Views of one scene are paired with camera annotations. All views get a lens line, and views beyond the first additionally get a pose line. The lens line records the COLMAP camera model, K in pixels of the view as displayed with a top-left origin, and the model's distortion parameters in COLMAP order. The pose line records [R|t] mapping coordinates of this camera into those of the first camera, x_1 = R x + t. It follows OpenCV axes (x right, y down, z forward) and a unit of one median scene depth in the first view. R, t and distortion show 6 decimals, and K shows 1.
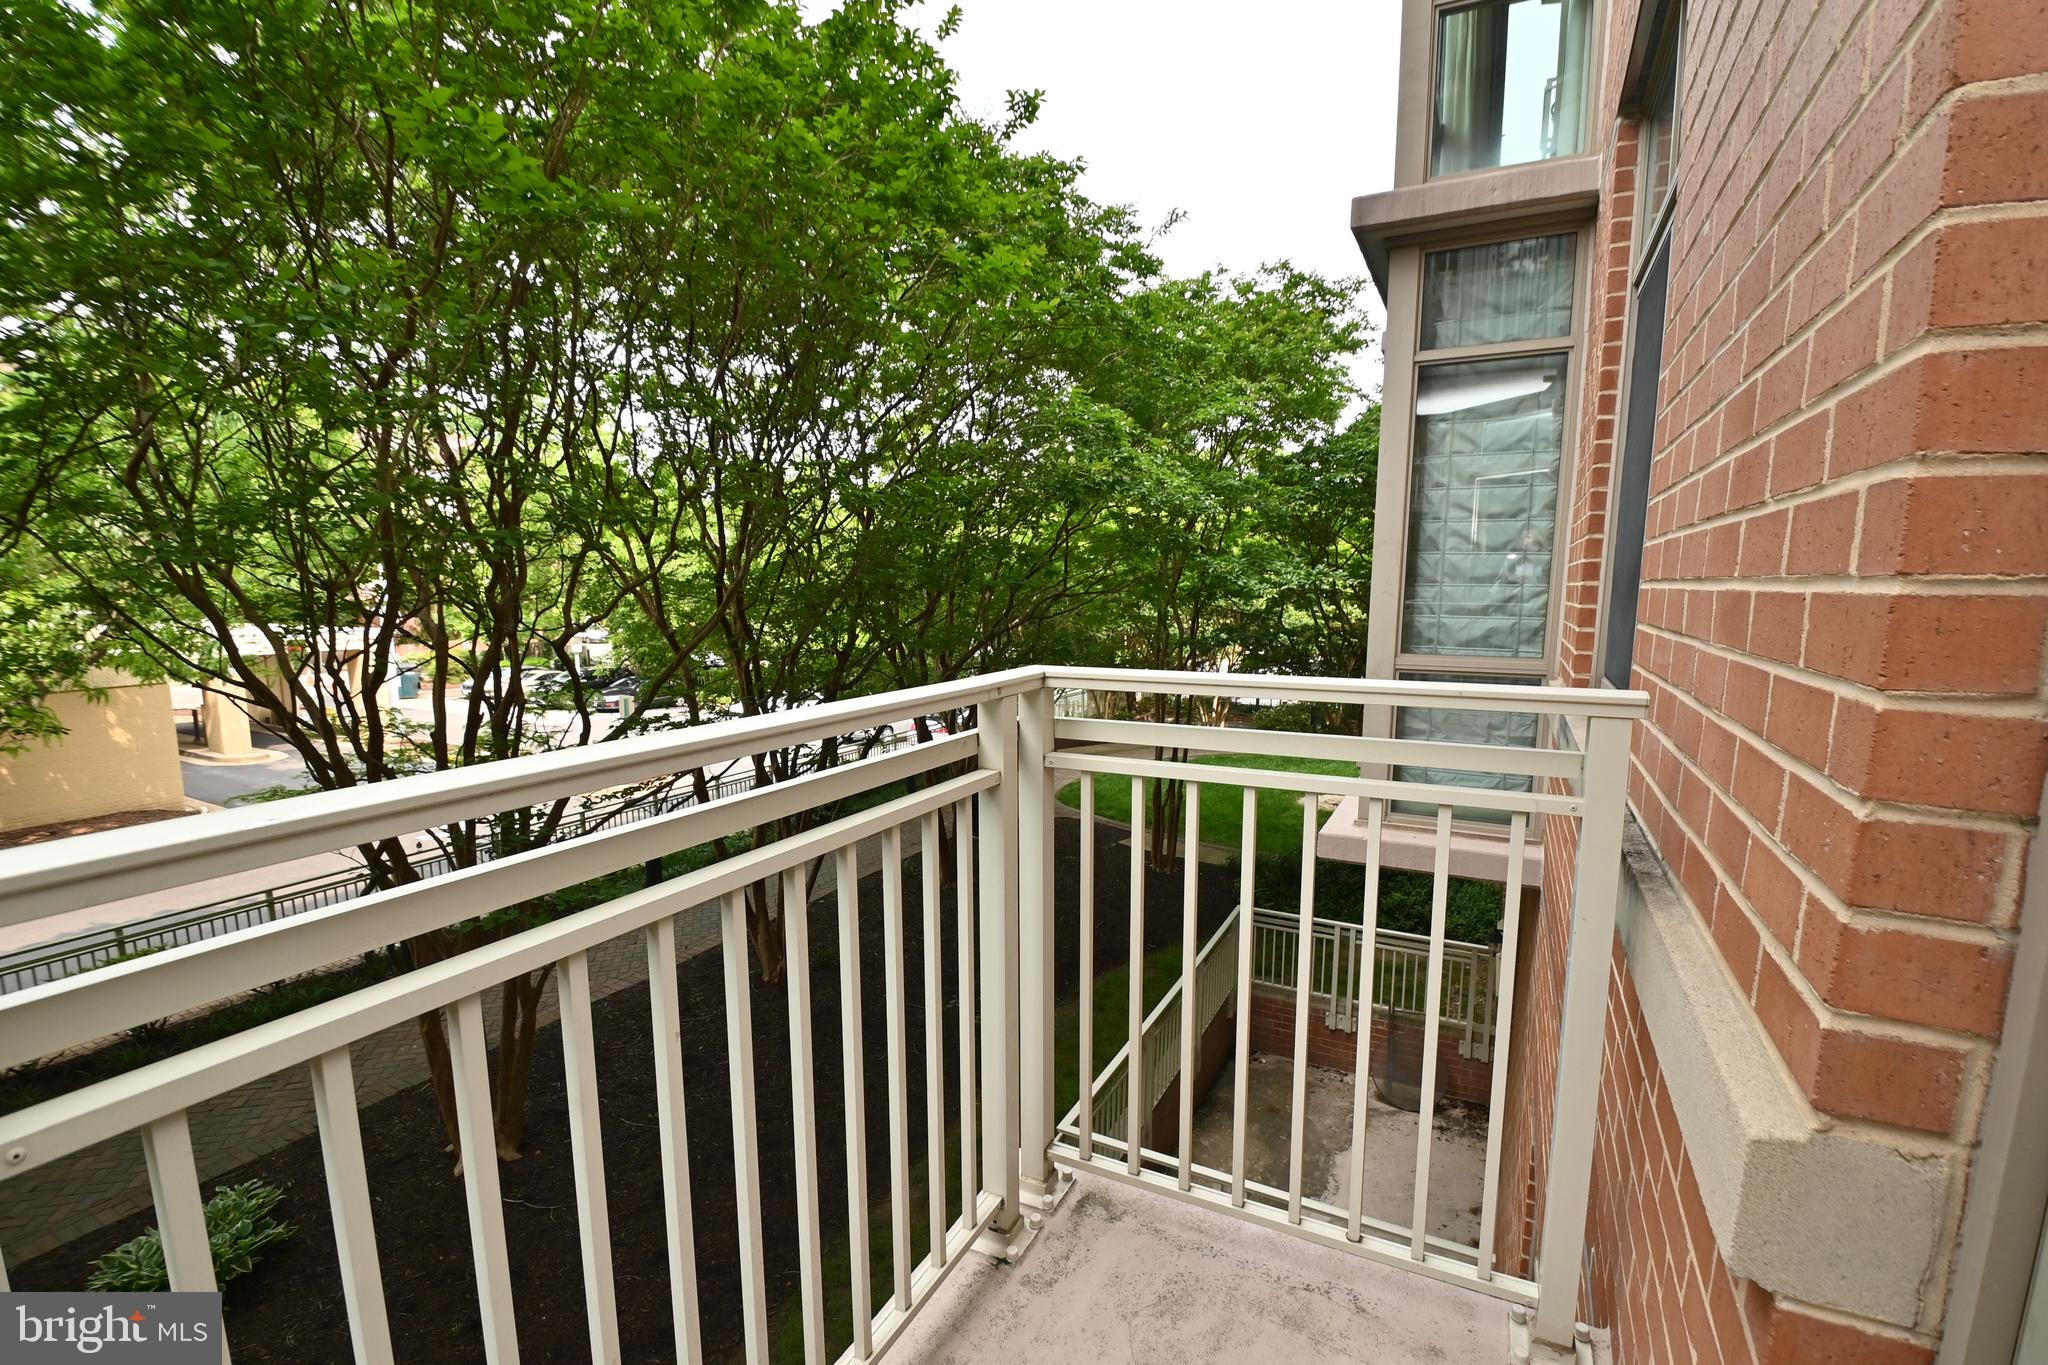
lens RADIAL K [[910.7, 0, 1034.6], [0, 910.7, 723.3], [0, 0, 1]] dist [0.005652, -0.016087]
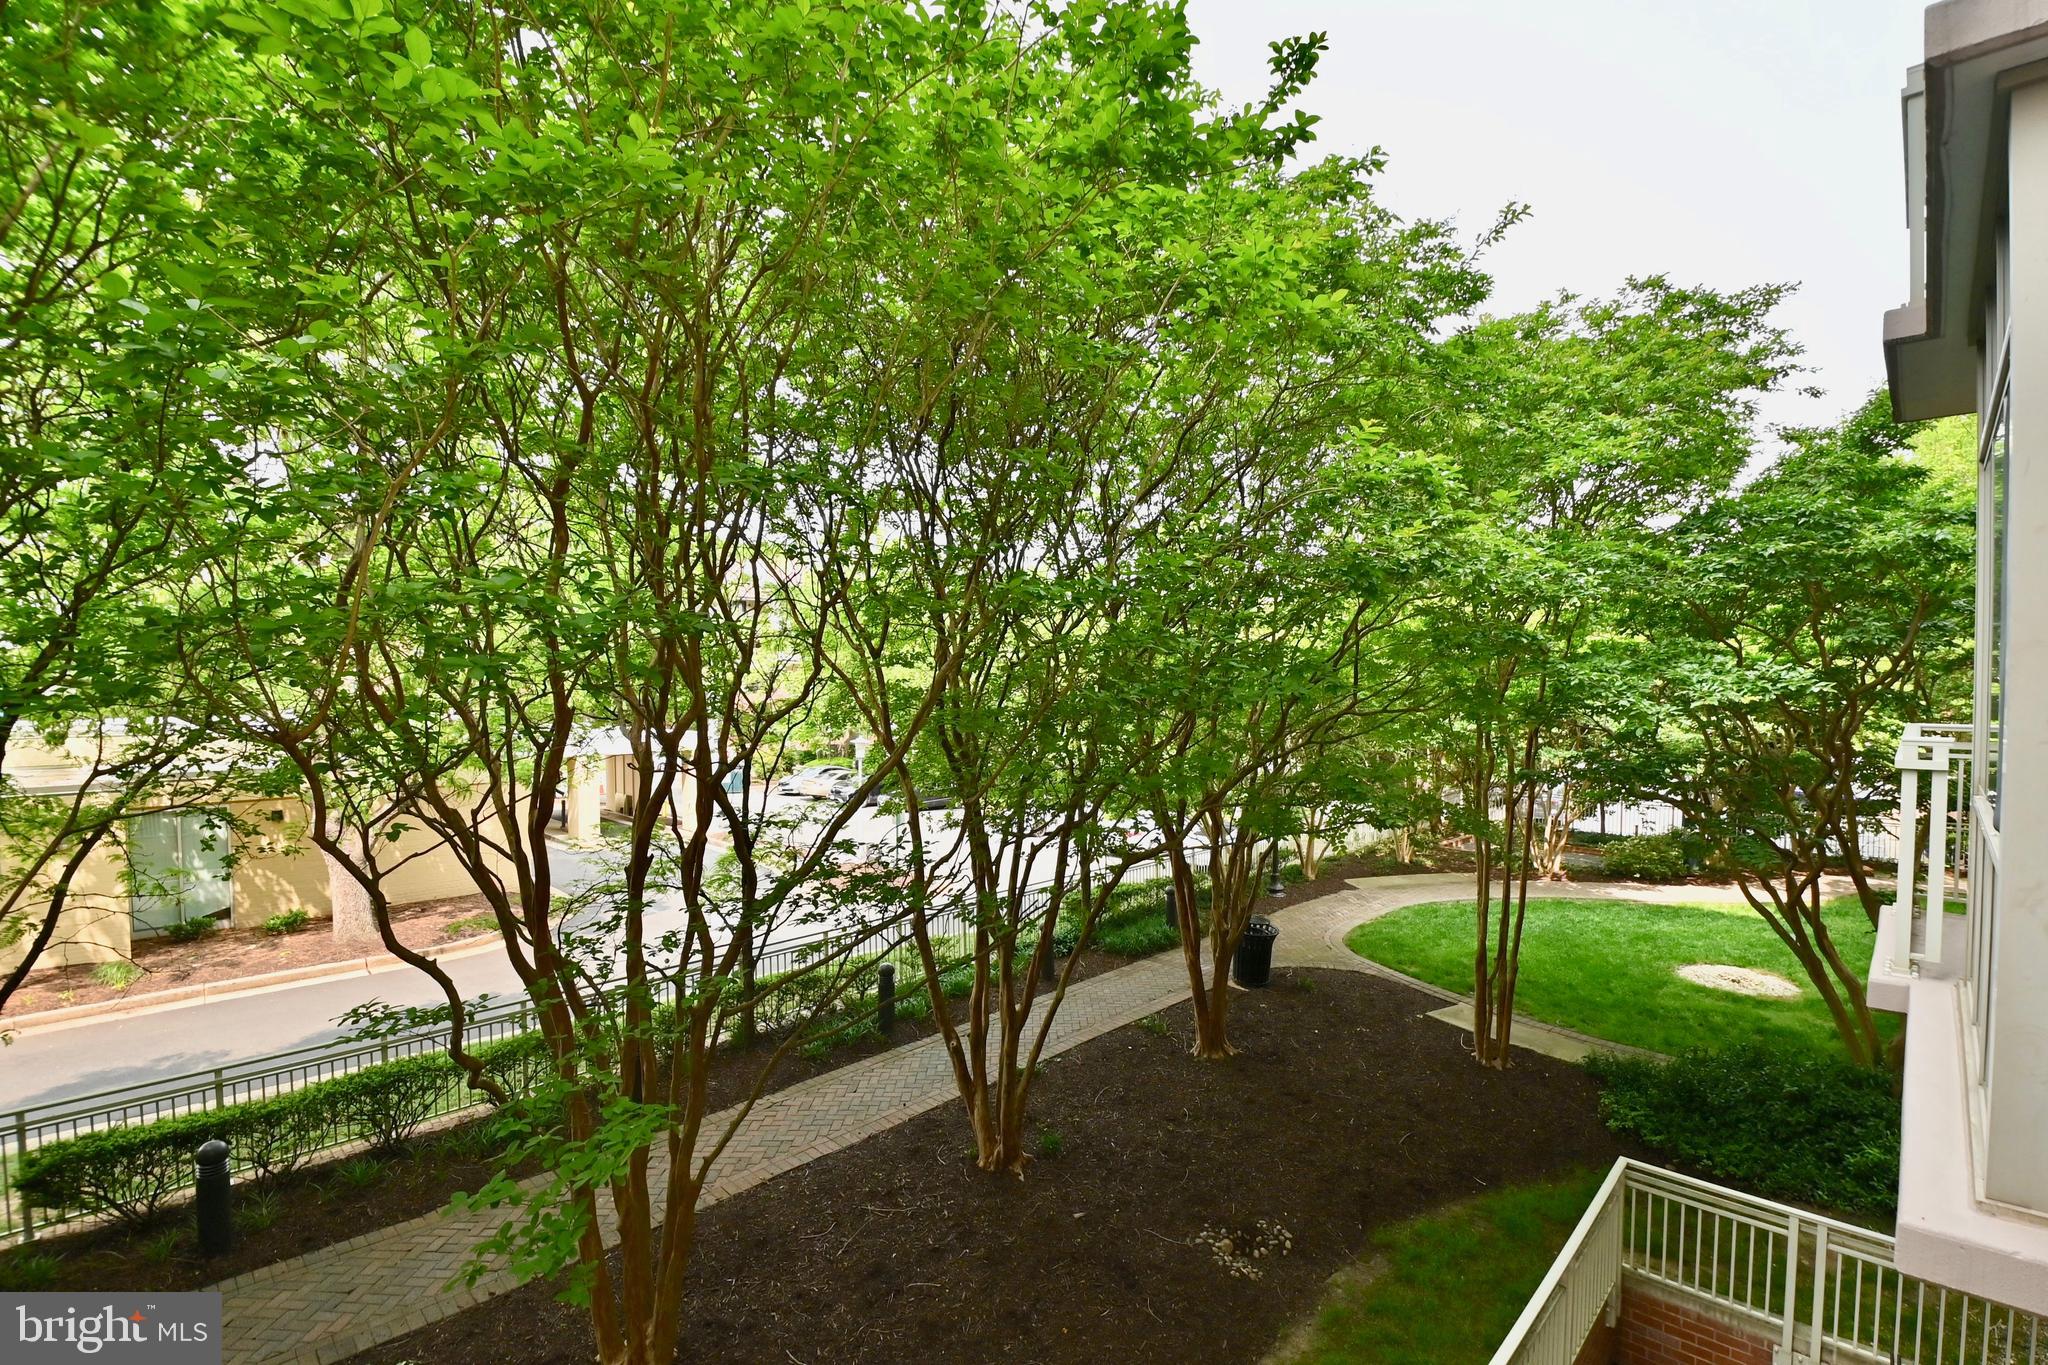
lens RADIAL K [[910.7, 0, 1044.4], [0, 910.7, 715.8], [0, 0, 1]] dist [0.005652, -0.016087]
pose [[0.957013, 0.001632, -0.290040, 0.004314], [-0.036909, 0.992540, -0.116199, -0.036097], [0.287686, 0.121909, 0.949934, 0.176726]]
